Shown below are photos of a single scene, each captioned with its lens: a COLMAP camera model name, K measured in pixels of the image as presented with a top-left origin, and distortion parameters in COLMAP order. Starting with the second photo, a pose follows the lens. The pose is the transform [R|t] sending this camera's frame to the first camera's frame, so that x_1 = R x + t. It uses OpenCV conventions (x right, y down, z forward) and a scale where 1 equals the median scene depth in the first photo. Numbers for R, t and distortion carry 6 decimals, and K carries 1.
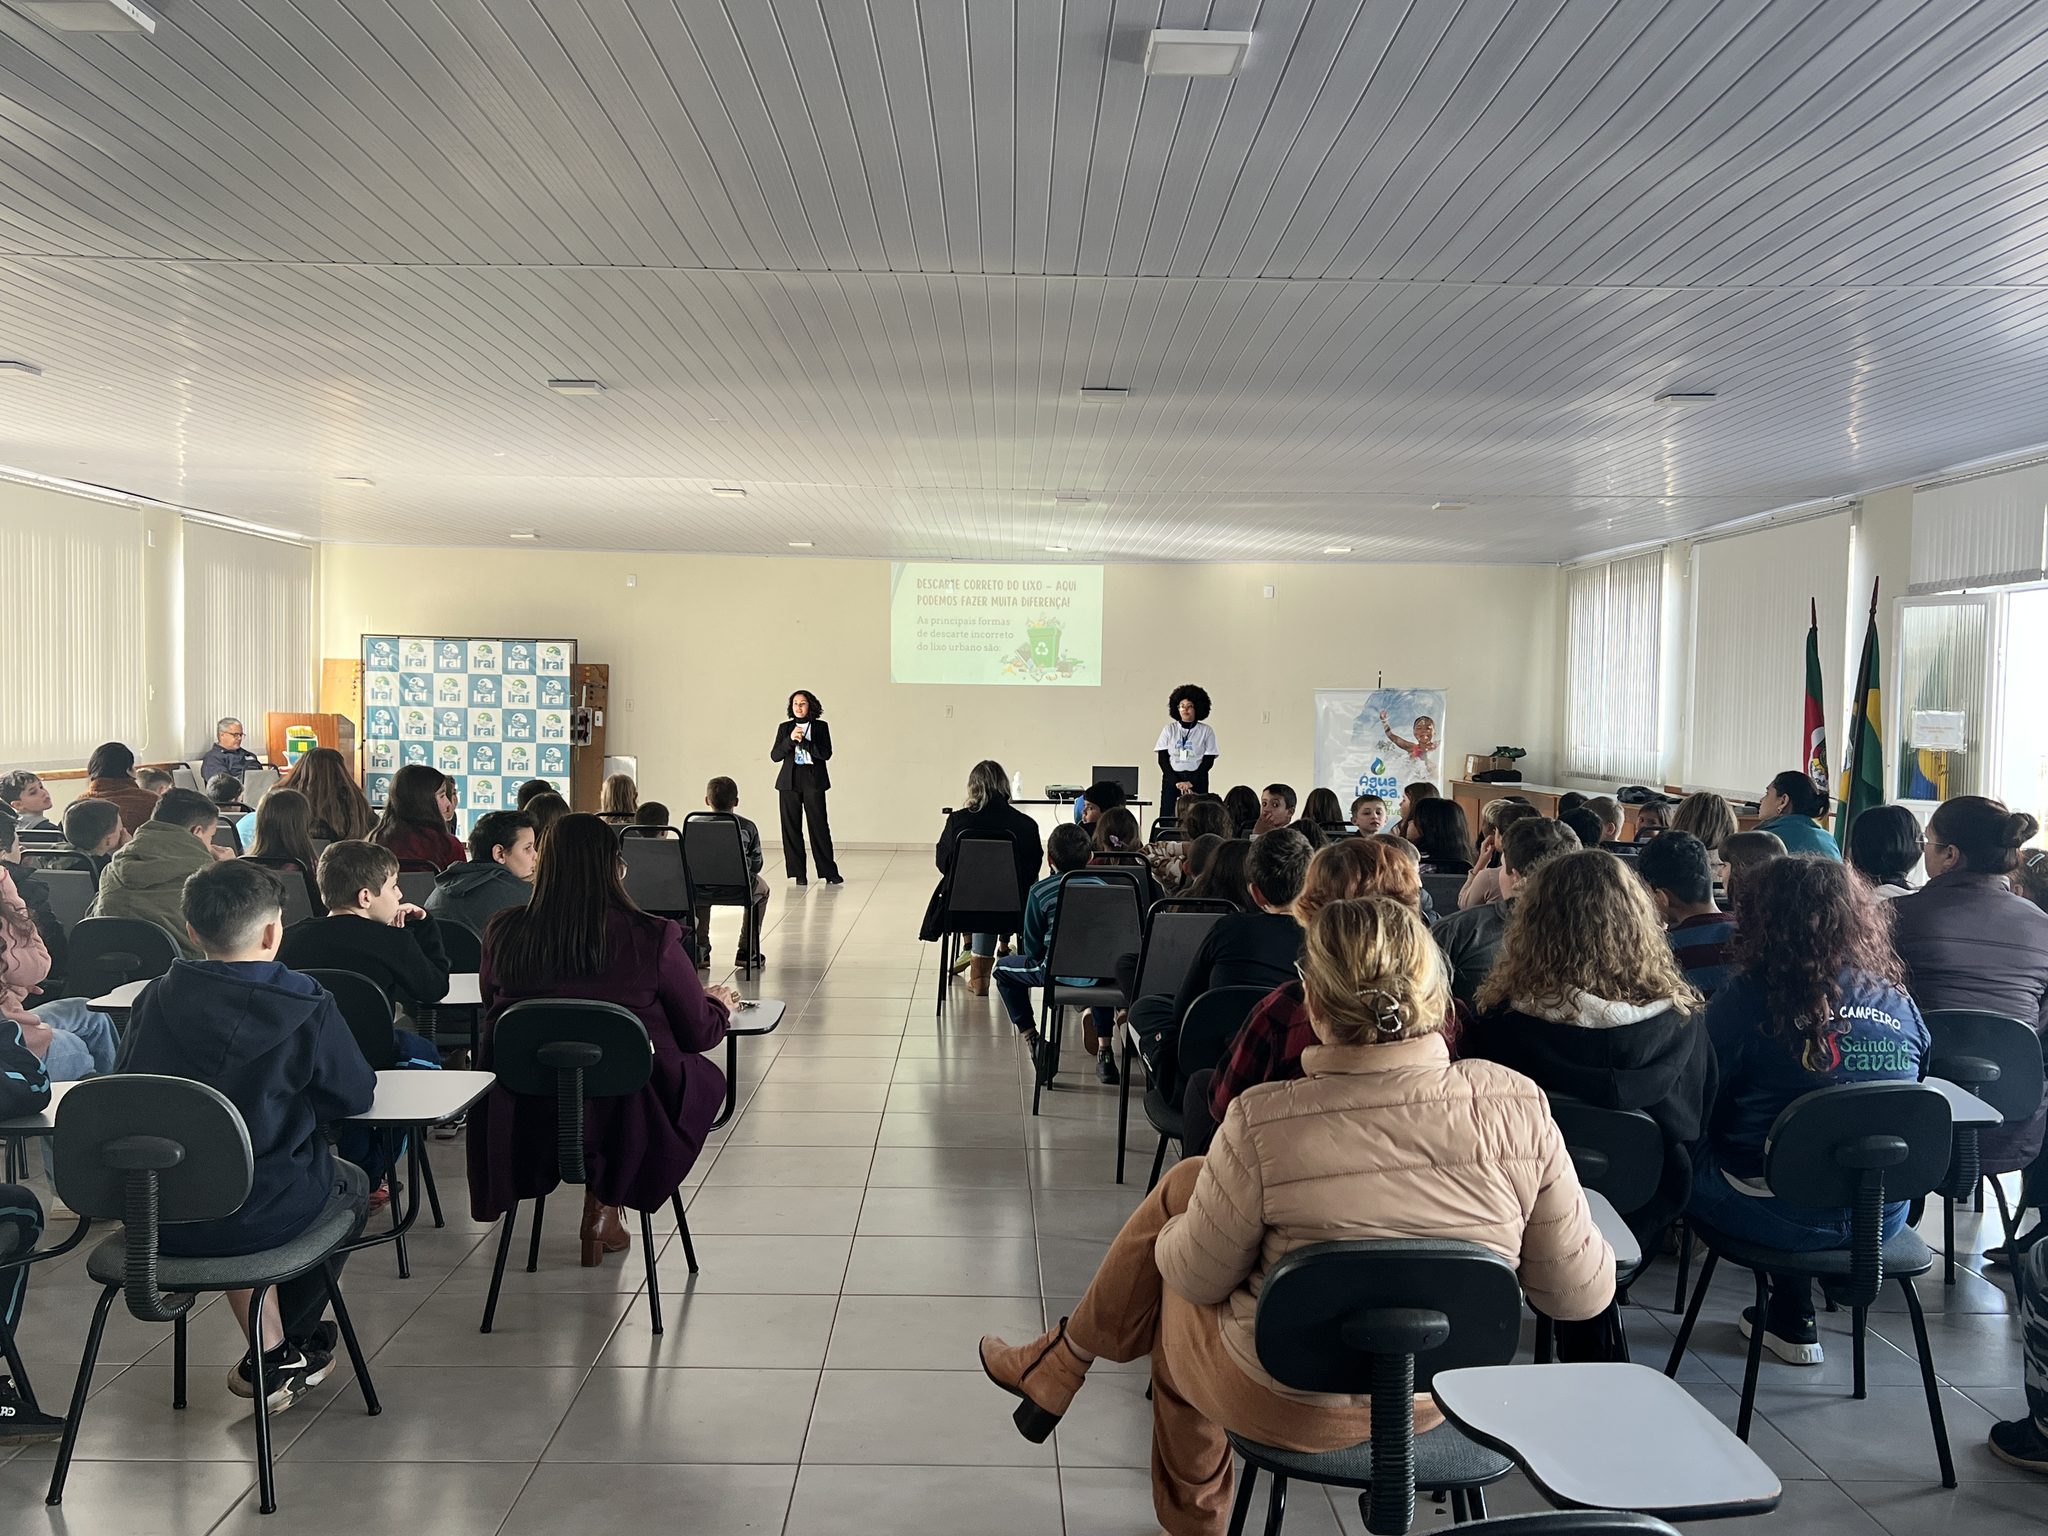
lens RADIAL K [[1806.2, 0, 1018.5], [0, 1806.2, 775.3], [0, 0, 1]] dist [0.106970, -0.174290]
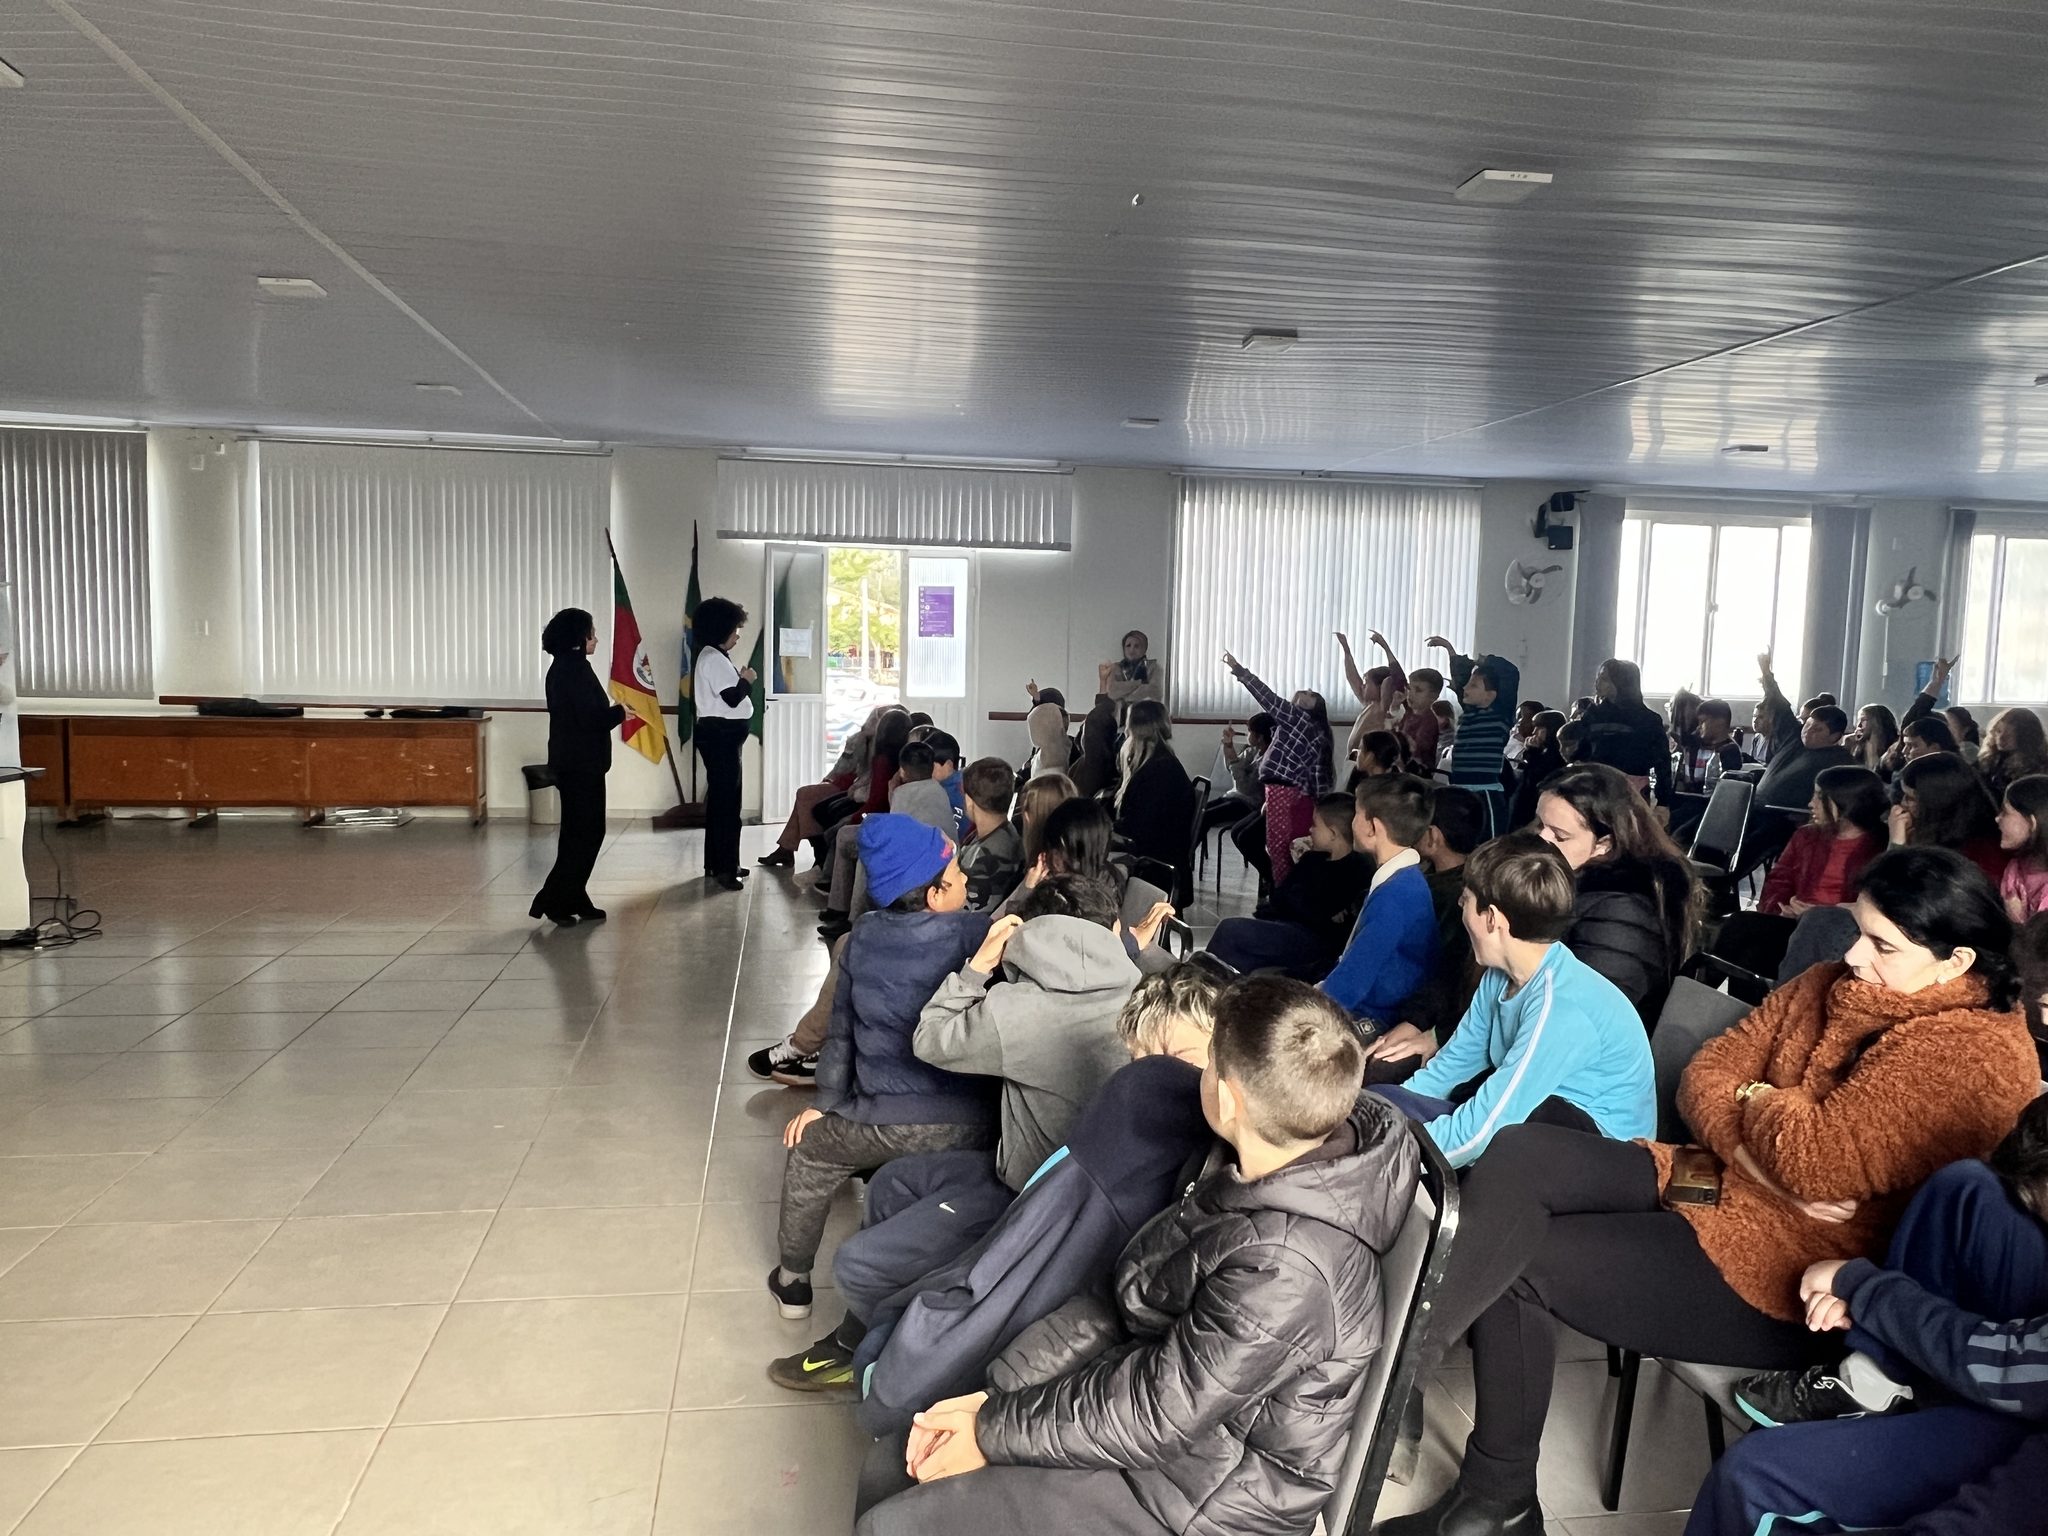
lens RADIAL K [[1422.0, 0, 1014.0], [0, 1422.0, 808.4], [0, 0, 1]] dist [0.004455, -0.005542]
pose [[-0.143013, -0.137777, 0.980084, -0.367083], [0.010802, 0.989987, 0.140745, -0.030525], [-0.989662, 0.030715, -0.140093, 0.601210]]
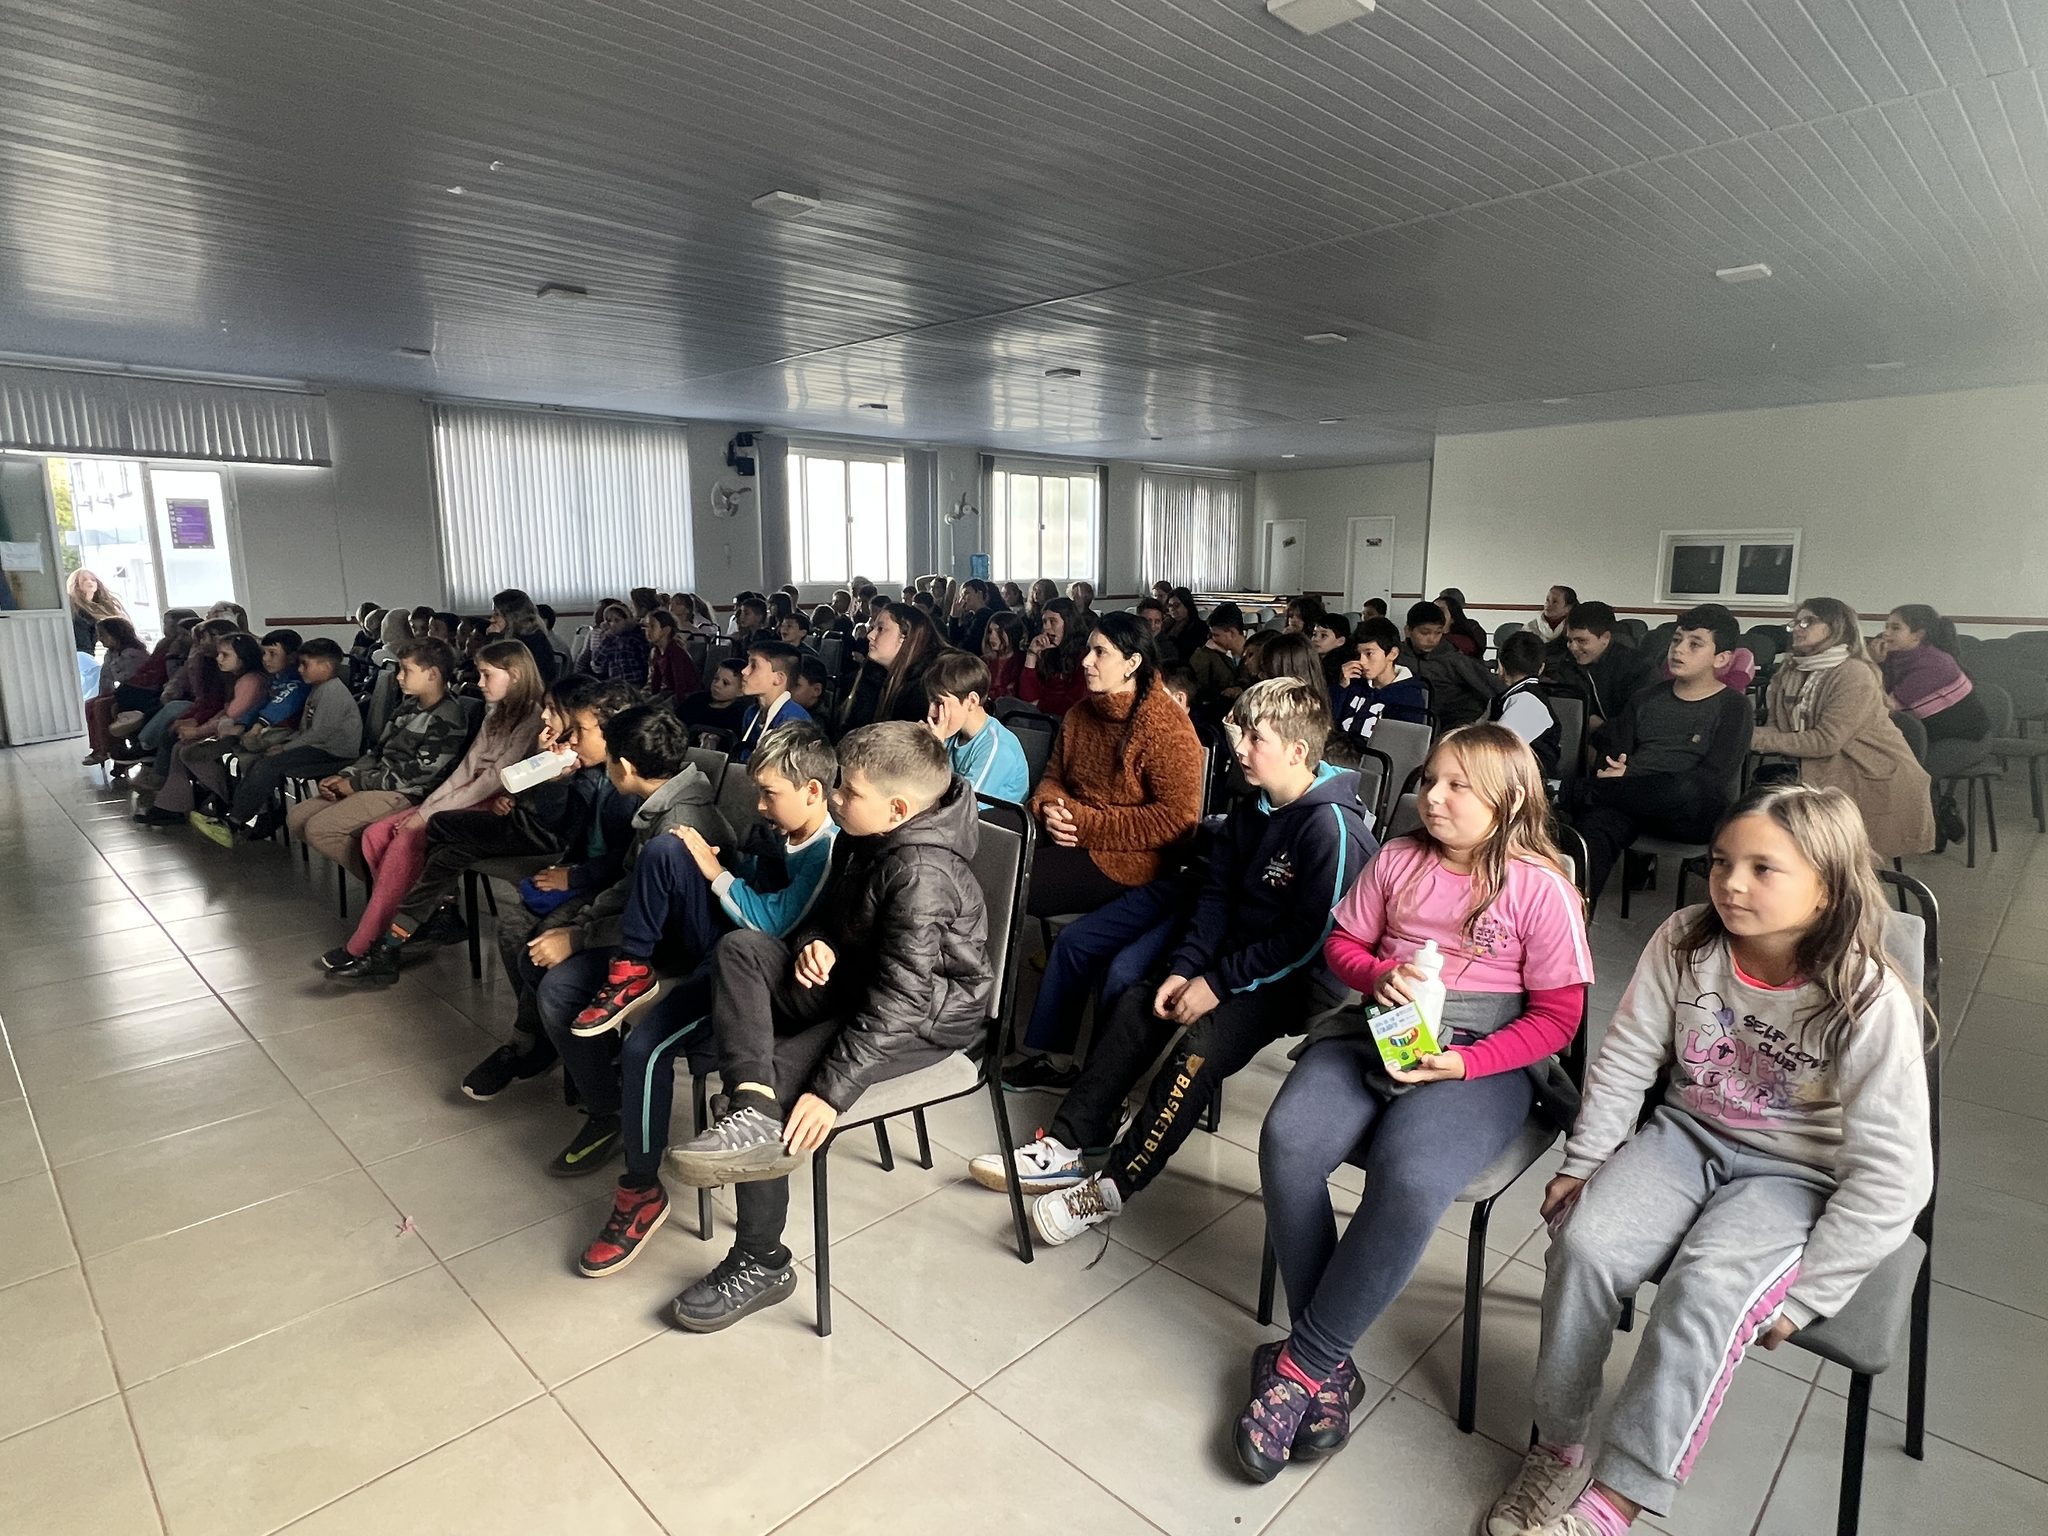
lens RADIAL K [[1139.2, 0, 1024.6], [0, 1139.2, 746.6], [0, 0, 1]] dist [0.012078, -0.001190]
pose [[-0.709370, -0.128094, 0.693099, -0.374961], [0.016902, 0.979973, 0.198411, -0.025981], [-0.704633, 0.152461, -0.692999, 0.657623]]
